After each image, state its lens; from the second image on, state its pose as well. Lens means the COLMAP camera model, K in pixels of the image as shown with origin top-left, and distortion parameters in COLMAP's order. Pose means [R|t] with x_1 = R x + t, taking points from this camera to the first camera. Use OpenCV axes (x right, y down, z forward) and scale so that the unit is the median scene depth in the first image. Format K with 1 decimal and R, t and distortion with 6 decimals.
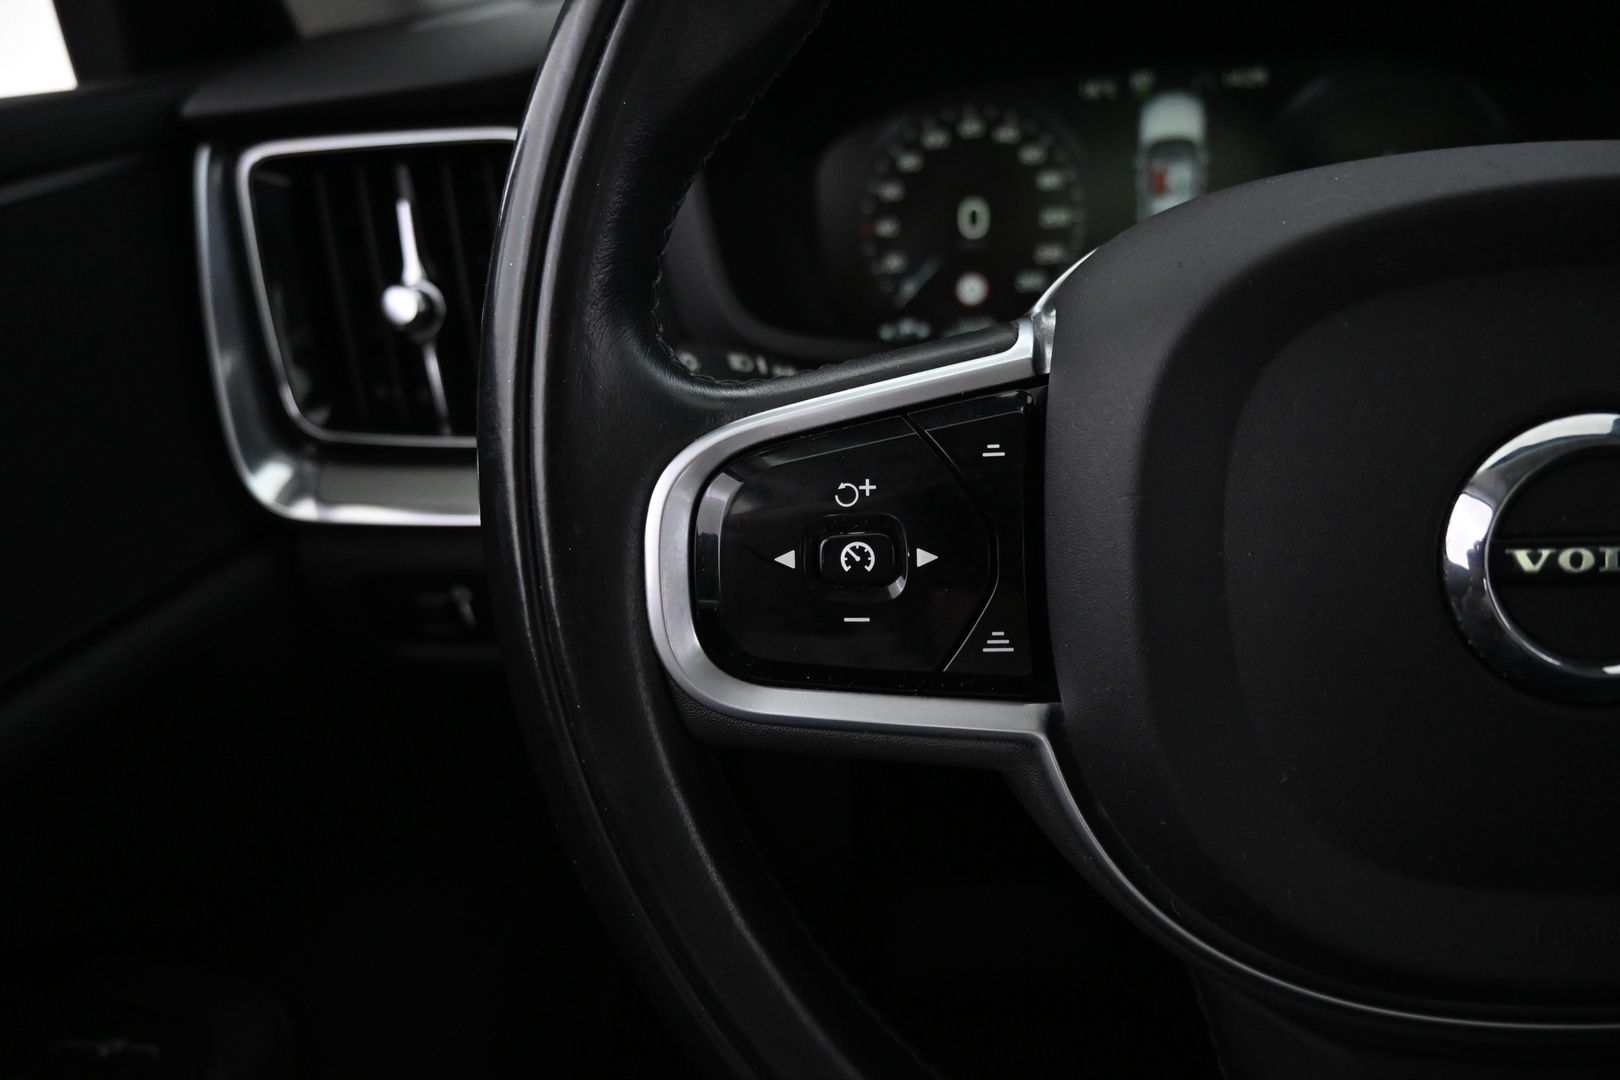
lens RADIAL K [[1131.4, 0, 806.4], [0, 1131.4, 582.6], [0, 0, 1]] dist [0.000697, 0.000149]
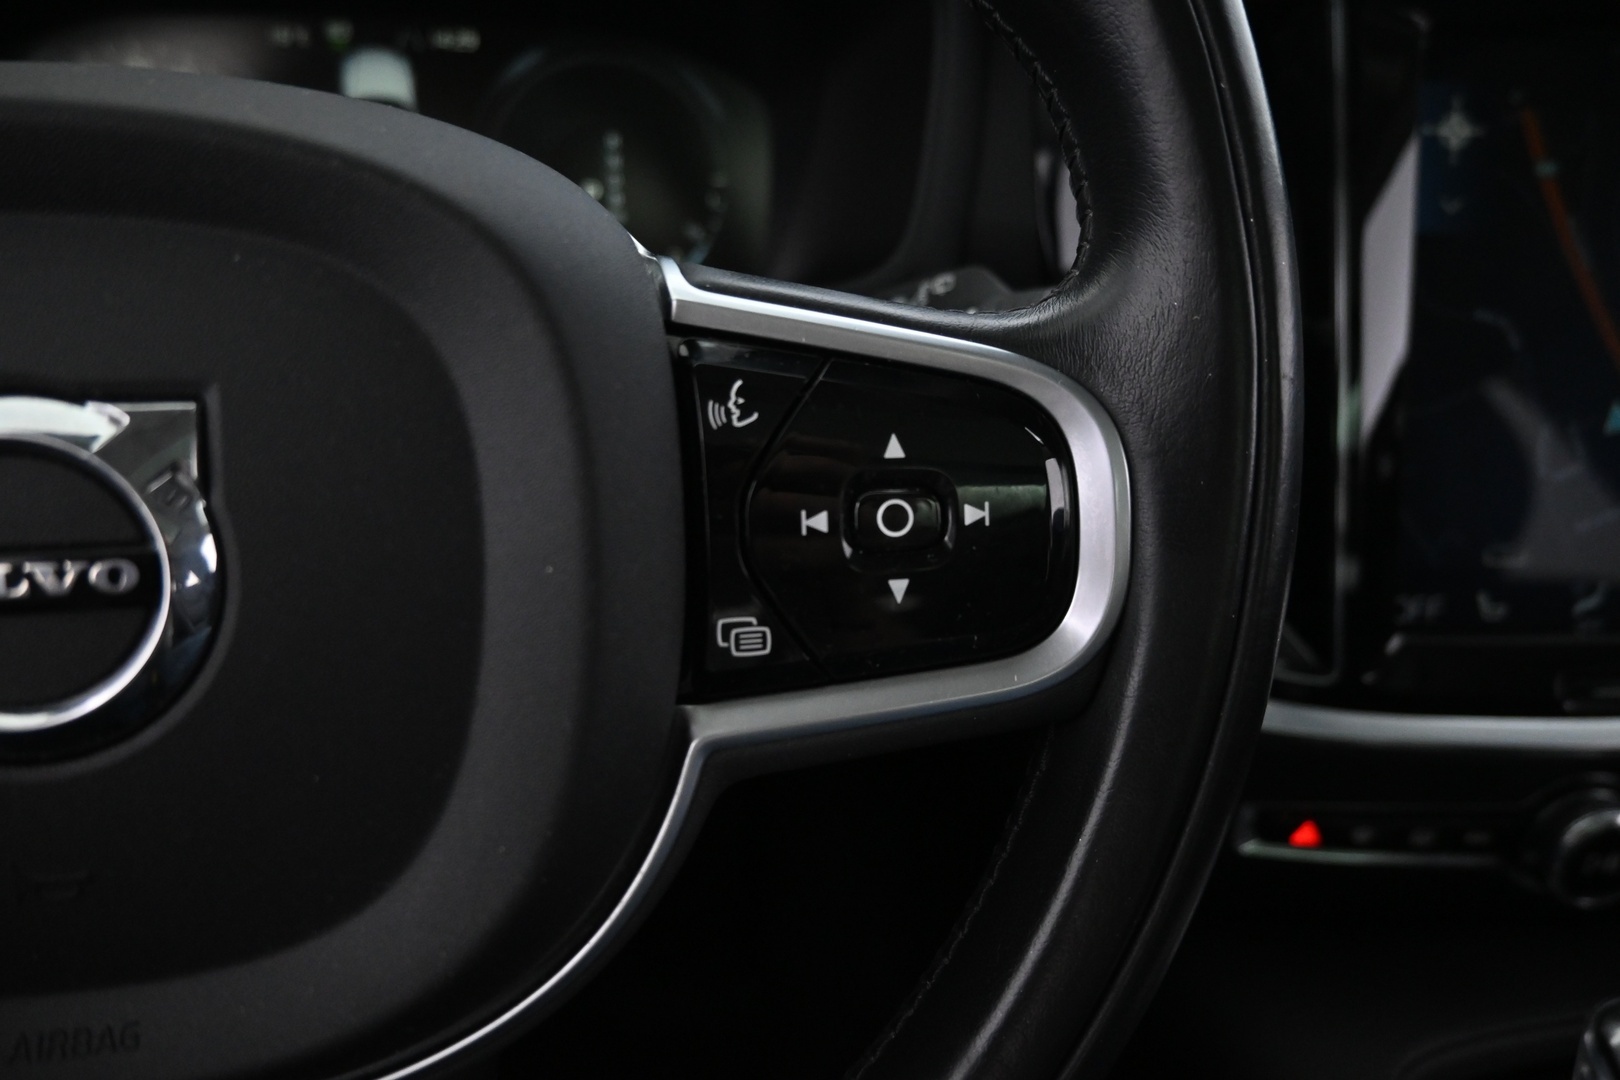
lens RADIAL K [[1118.5, 0, 810.0], [0, 1118.5, 540.0], [0, 0, 1]] dist [0.024128, 0.000138]
pose [[0.953979, -0.019522, 0.299237, 0.503714], [0.025200, 0.999568, -0.015125, -0.012126], [-0.298812, 0.021970, 0.954059, 0.037071]]
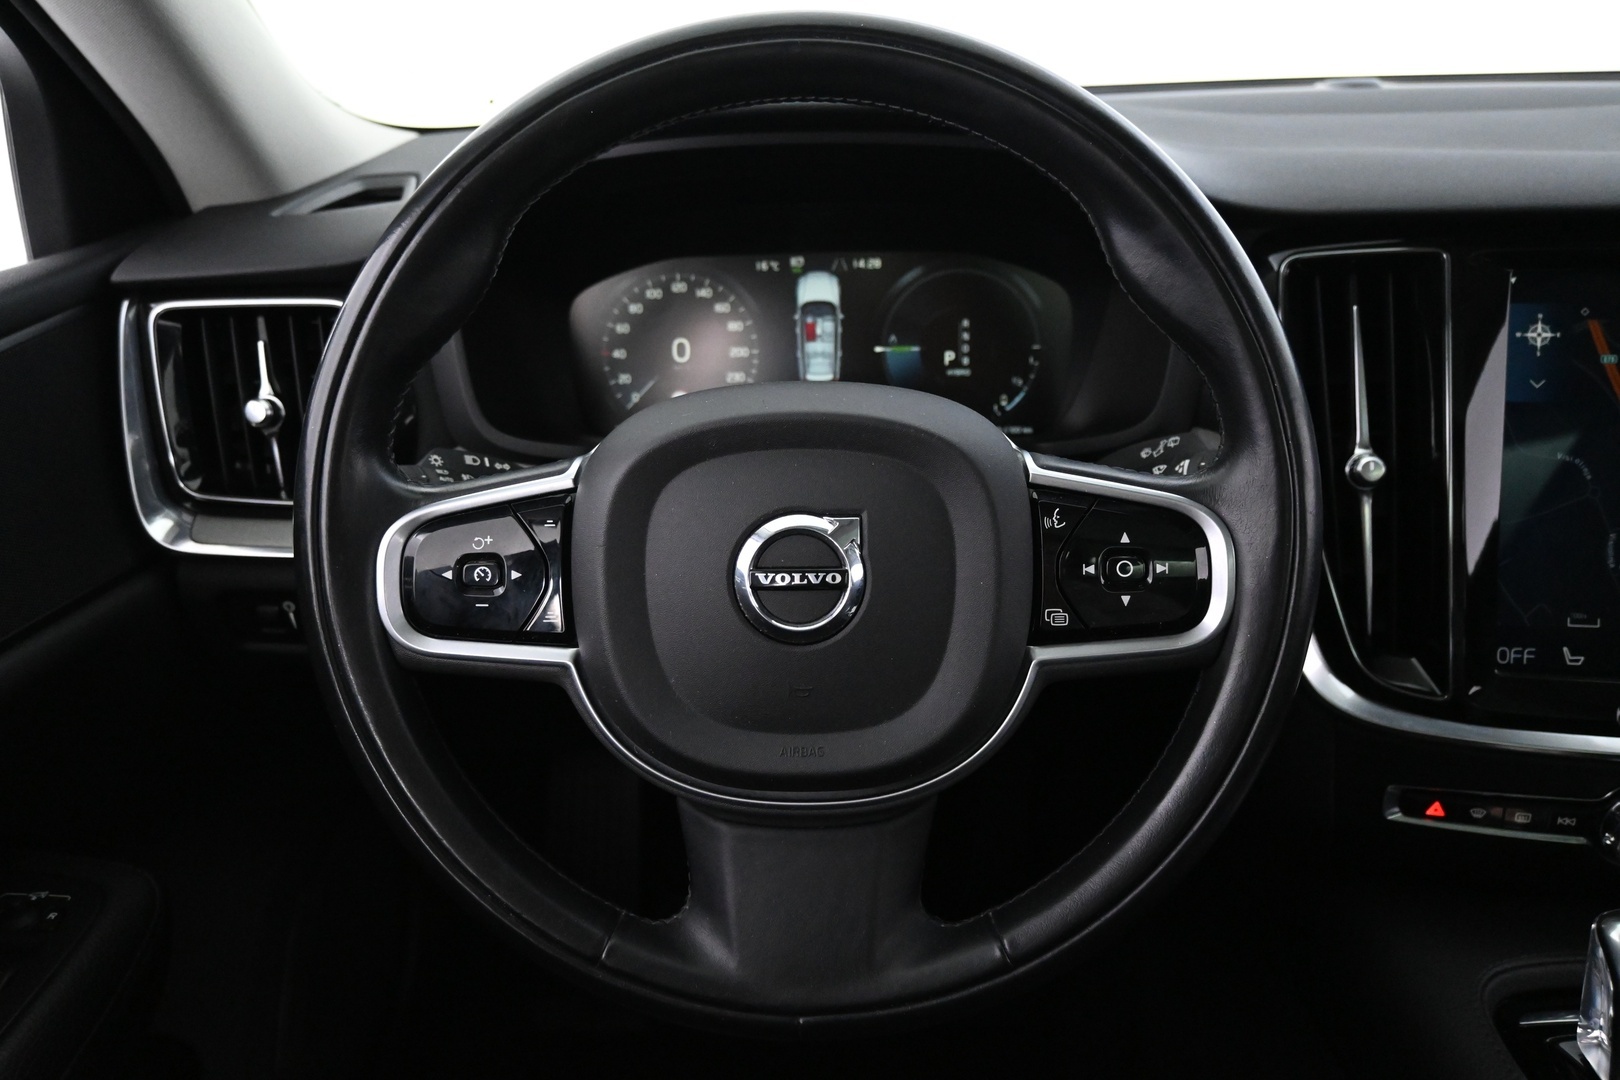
lens RADIAL K [[1276.2, 0, 815.6], [0, 1276.2, 572.1], [0, 0, 1]] dist [-0.008695, -0.000874]
pose [[0.996653, 0.022832, 0.078501, 0.270588], [-0.018103, 0.998008, -0.060435, 0.059388], [-0.079724, 0.058811, 0.995081, -0.774890]]
